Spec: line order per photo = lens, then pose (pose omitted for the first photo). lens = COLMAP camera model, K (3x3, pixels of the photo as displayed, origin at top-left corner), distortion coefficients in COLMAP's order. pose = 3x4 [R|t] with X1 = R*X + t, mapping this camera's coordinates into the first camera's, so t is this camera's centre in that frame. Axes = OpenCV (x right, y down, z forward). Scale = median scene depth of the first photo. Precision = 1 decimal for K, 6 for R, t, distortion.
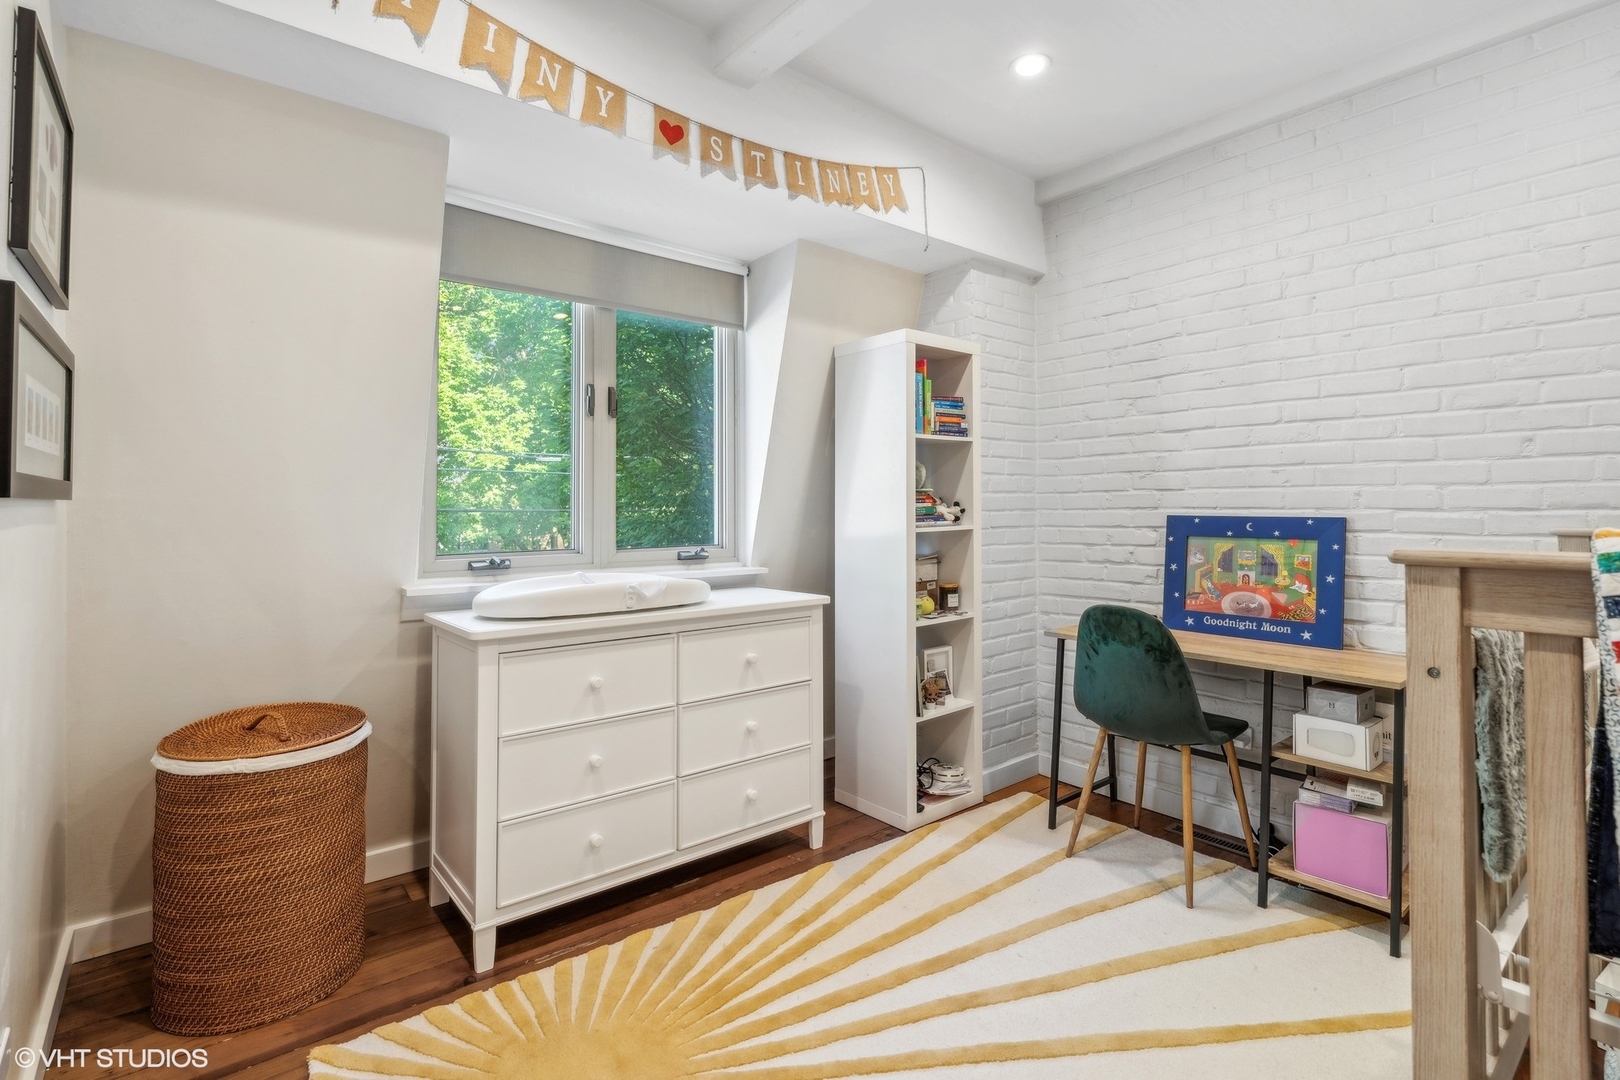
lens RADIAL K [[765.2, 0, 803.0], [0, 765.2, 497.2], [0, 0, 1]] dist [-0.003303, -0.000391]
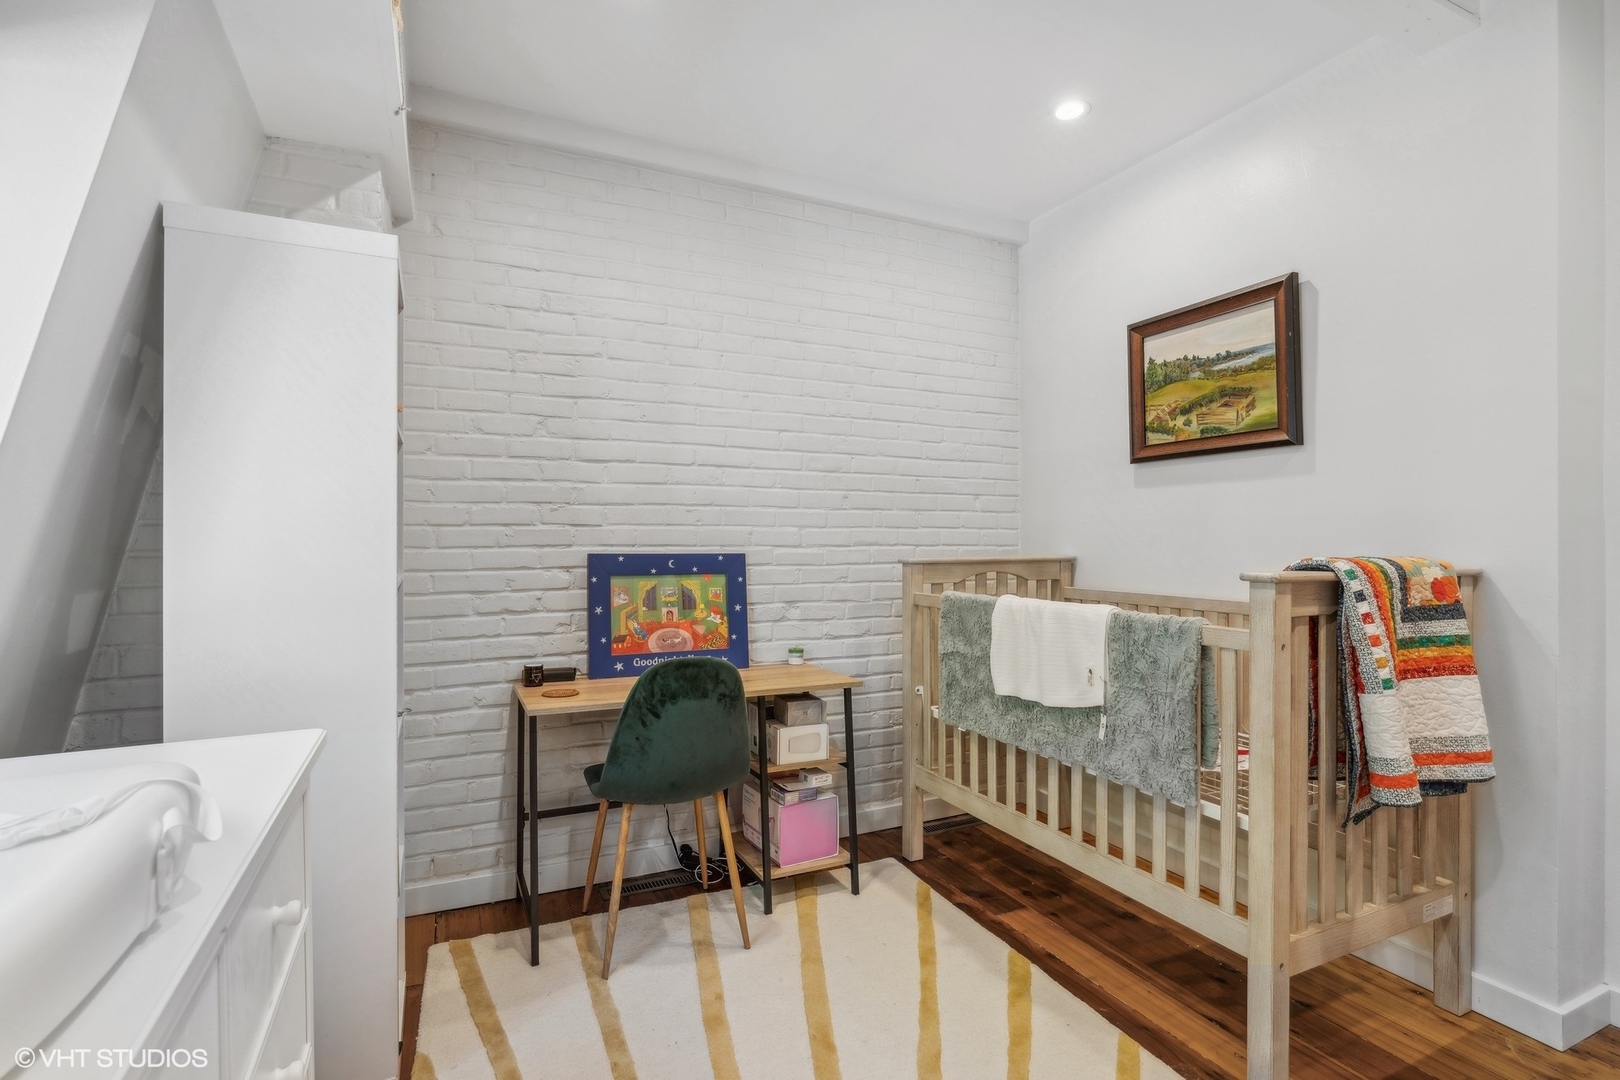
lens RADIAL K [[776.1, 0, 808.5], [0, 776.1, 547.1], [0, 0, 1]] dist [-0.001766, -0.000204]
pose [[0.237624, -0.004342, 0.971348, -0.378908], [-0.012397, 0.999895, 0.007503, 0.006406], [-0.971278, -0.013824, 0.237545, 0.580634]]
